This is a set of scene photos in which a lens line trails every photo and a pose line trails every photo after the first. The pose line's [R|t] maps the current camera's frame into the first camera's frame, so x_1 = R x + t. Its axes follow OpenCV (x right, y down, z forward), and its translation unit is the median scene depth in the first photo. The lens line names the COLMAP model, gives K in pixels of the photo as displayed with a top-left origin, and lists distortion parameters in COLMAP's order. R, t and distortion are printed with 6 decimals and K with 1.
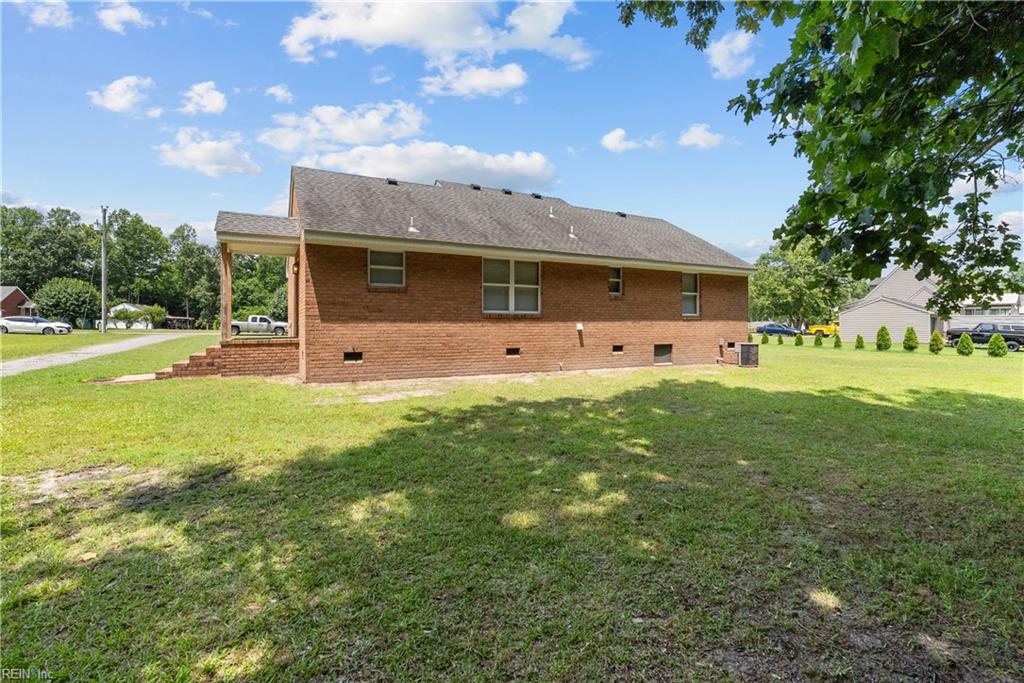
lens RADIAL K [[443.7, 0, 512.4], [0, 443.7, 327.7], [0, 0, 1]] dist [-0.001147, -0.000025]
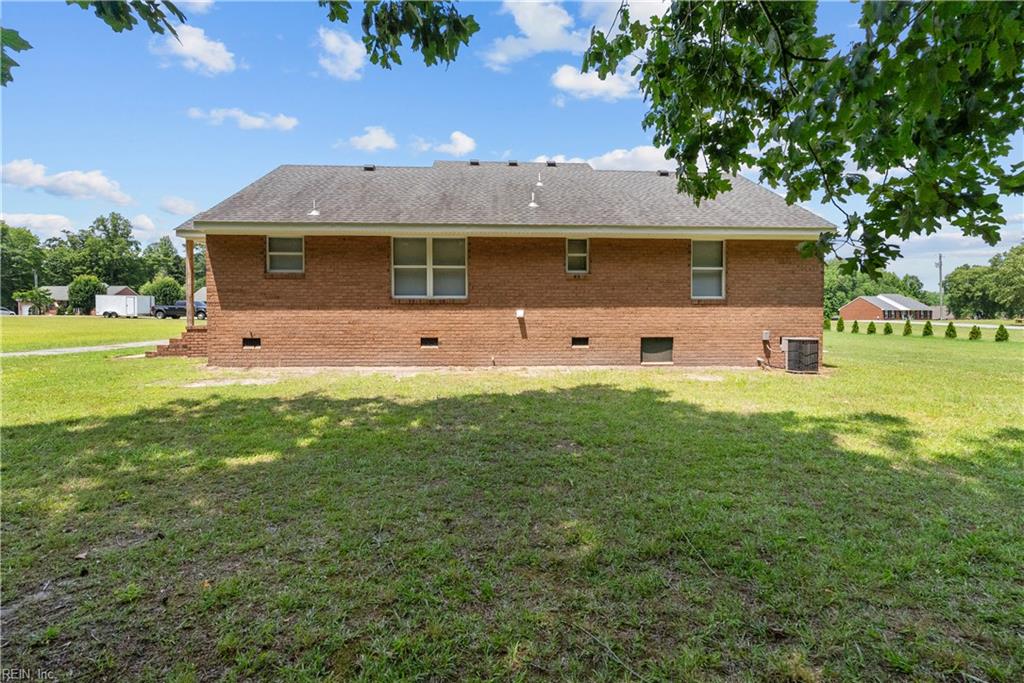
lens RADIAL K [[443.7, 0, 512.4], [0, 443.7, 327.7], [0, 0, 1]] dist [-0.001147, -0.000025]
pose [[0.914022, 0.009726, -0.405547, 0.495019], [-0.002156, 0.999815, 0.019120, 0.008375], [0.405658, -0.016602, 0.913874, 0.252007]]
